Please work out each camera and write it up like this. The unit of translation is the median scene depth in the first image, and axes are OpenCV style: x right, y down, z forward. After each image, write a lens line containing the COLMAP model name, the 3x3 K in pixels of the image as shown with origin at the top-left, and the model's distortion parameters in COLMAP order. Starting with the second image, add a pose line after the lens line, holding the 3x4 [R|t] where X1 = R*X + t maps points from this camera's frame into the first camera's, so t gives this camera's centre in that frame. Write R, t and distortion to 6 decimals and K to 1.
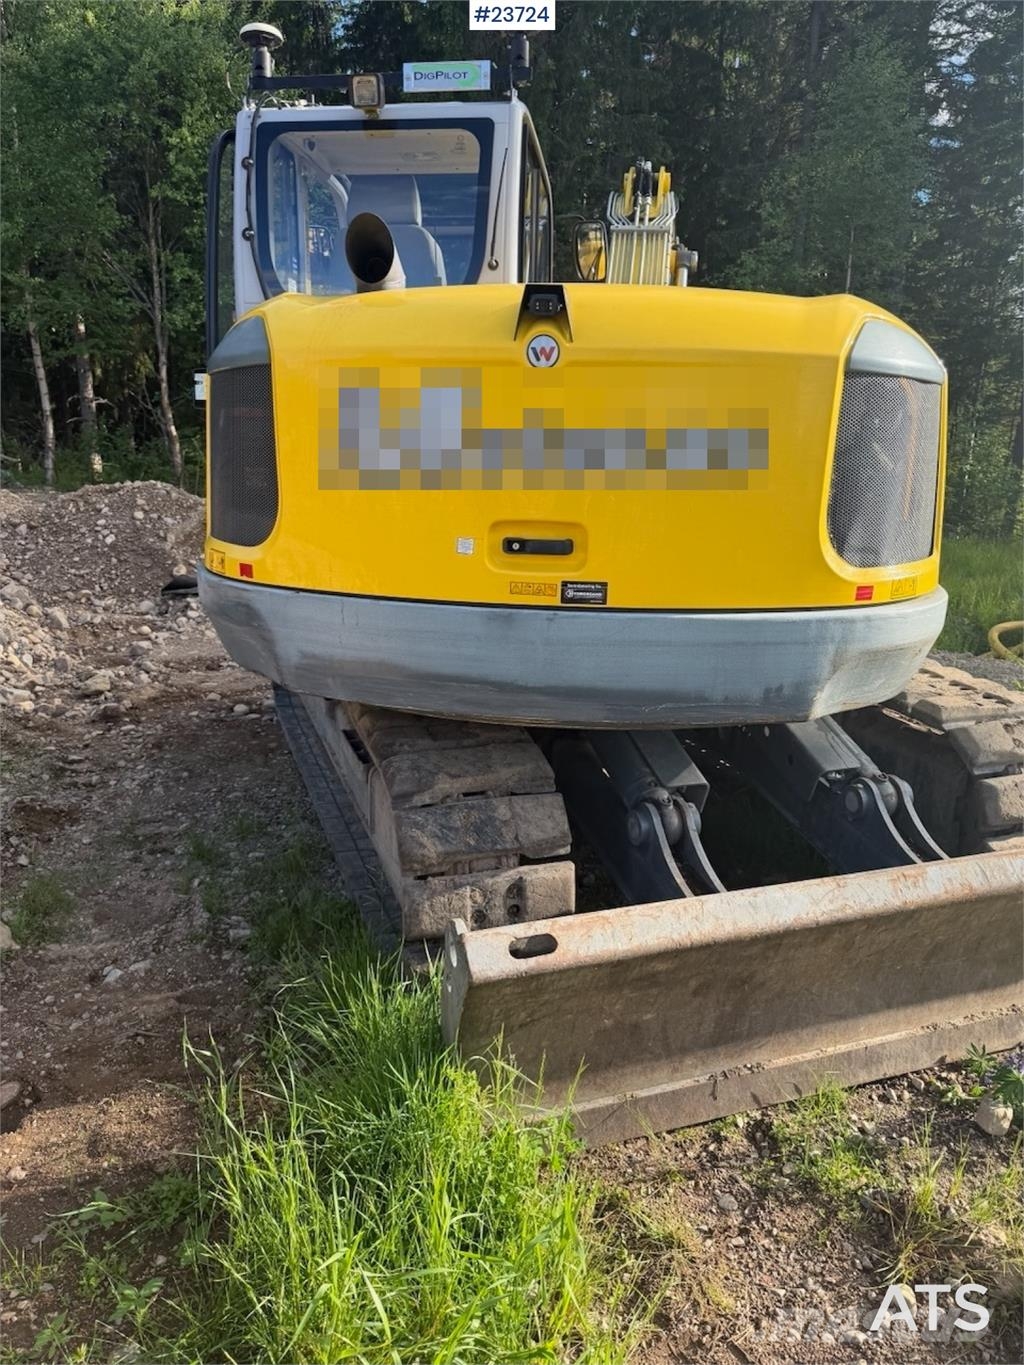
lens RADIAL K [[955.9, 0, 511.6], [0, 955.9, 691.8], [0, 0, 1]] dist [0.038491, -0.057531]
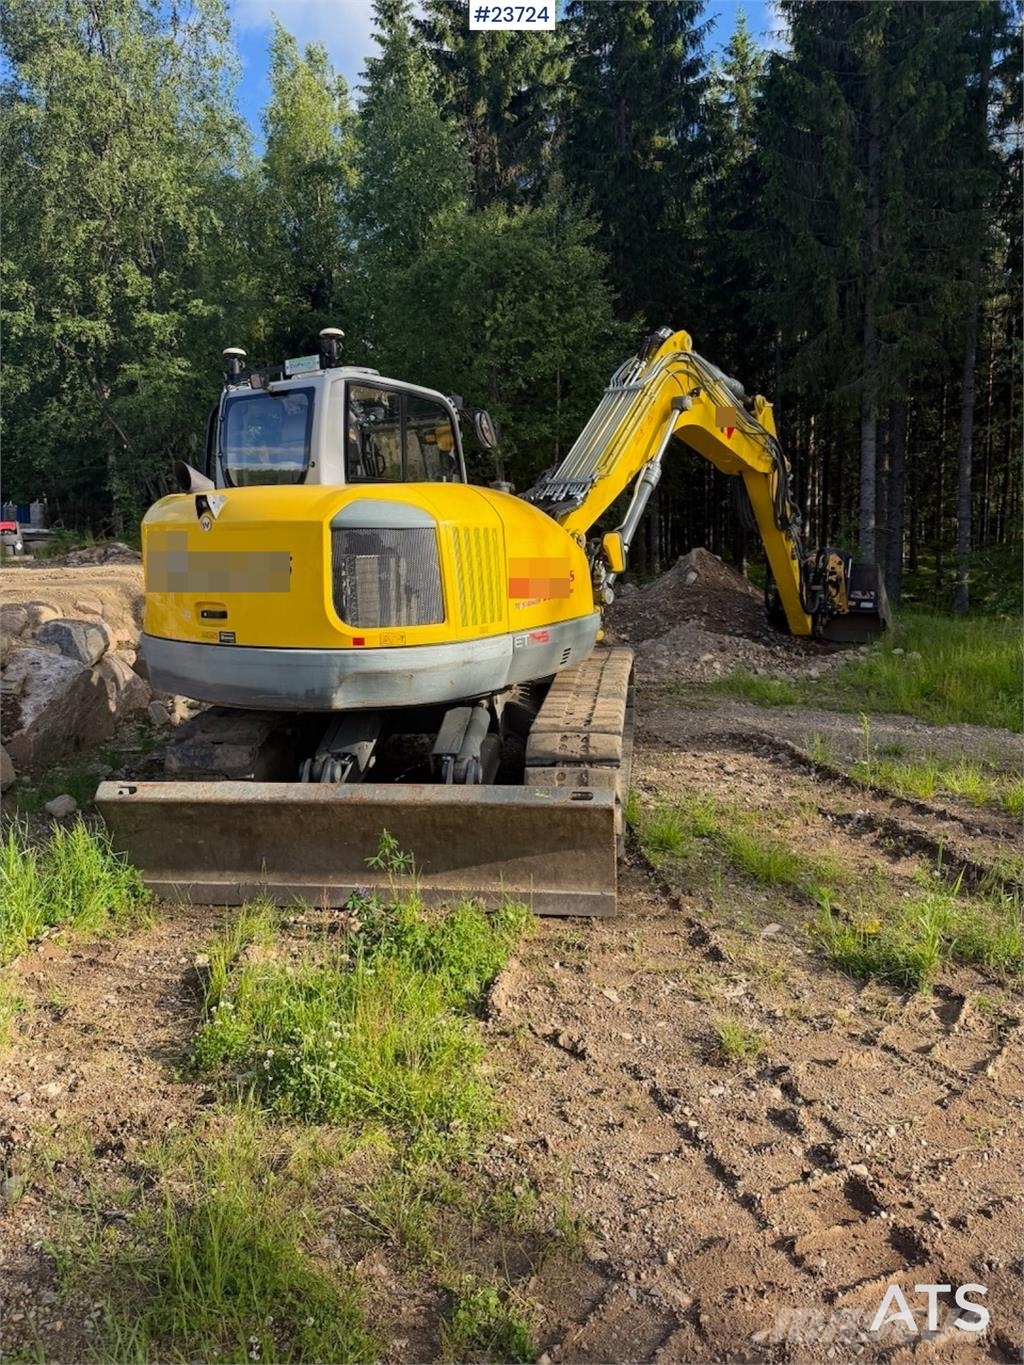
lens RADIAL K [[961.3, 0, 505.3], [0, 961.3, 674.9], [0, 0, 1]] dist [0.151762, -0.272197]
pose [[0.881322, 0.033597, -0.471321, 1.318989], [-0.083490, 0.992847, -0.085346, 0.085982], [0.465082, 0.114568, 0.877823, -0.442854]]
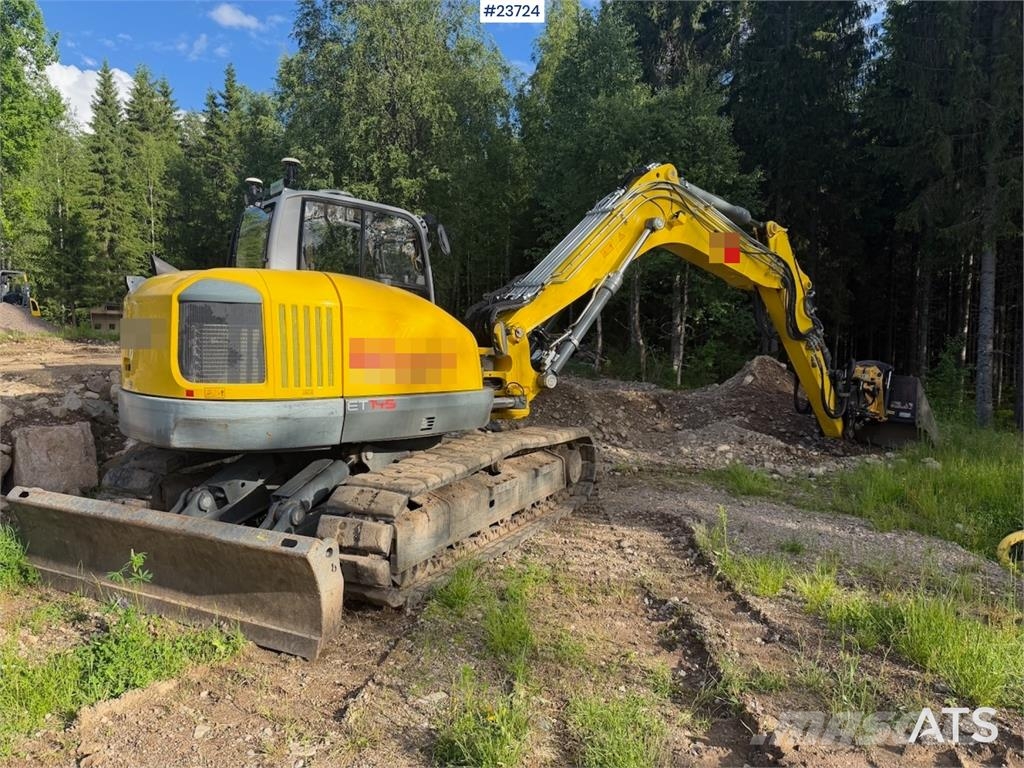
lens RADIAL K [[721.5, 0, 508.9], [0, 721.5, 387.9], [0, 0, 1]] dist [0.122212, -0.199269]
pose [[0.694537, 0.045083, -0.718043, 1.866296], [-0.193185, 0.973069, -0.125766, -0.037580], [0.693035, 0.226064, 0.684542, 0.295286]]
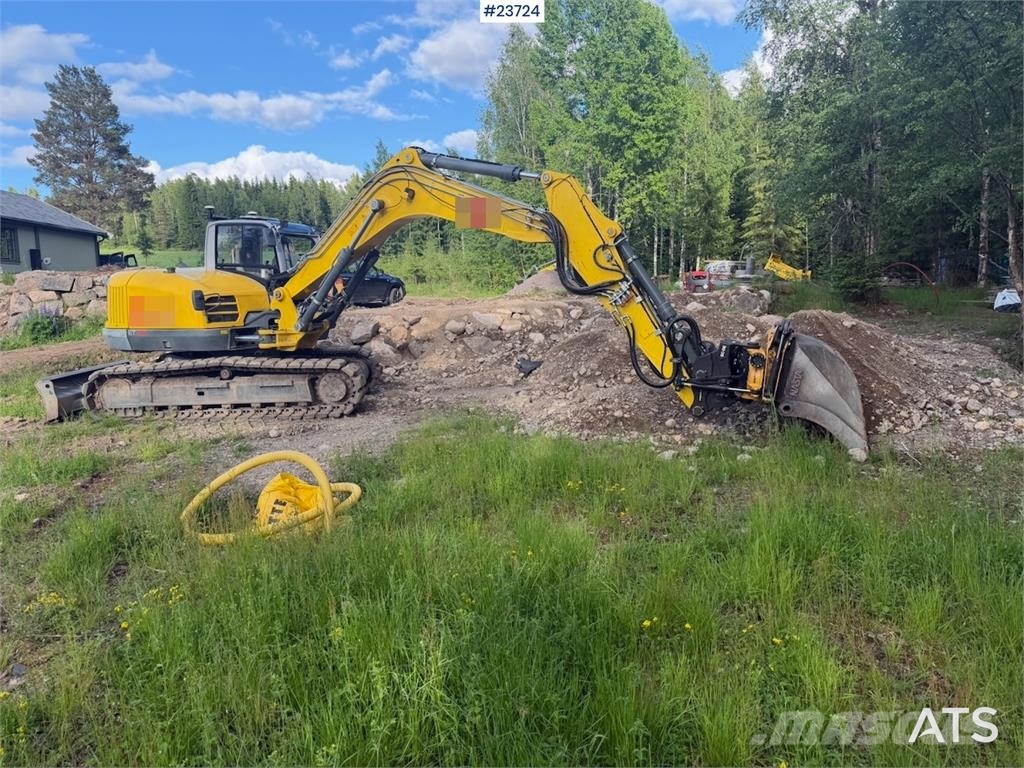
lens RADIAL K [[733.5, 0, 523.6], [0, 733.5, 382.8], [0, 0, 1]] dist [0.055125, -0.087665]
pose [[-0.282130, 0.118507, -0.952029, 3.284176], [-0.242879, 0.951192, 0.190379, -1.003160], [0.928123, 0.284939, -0.239577, 3.713395]]
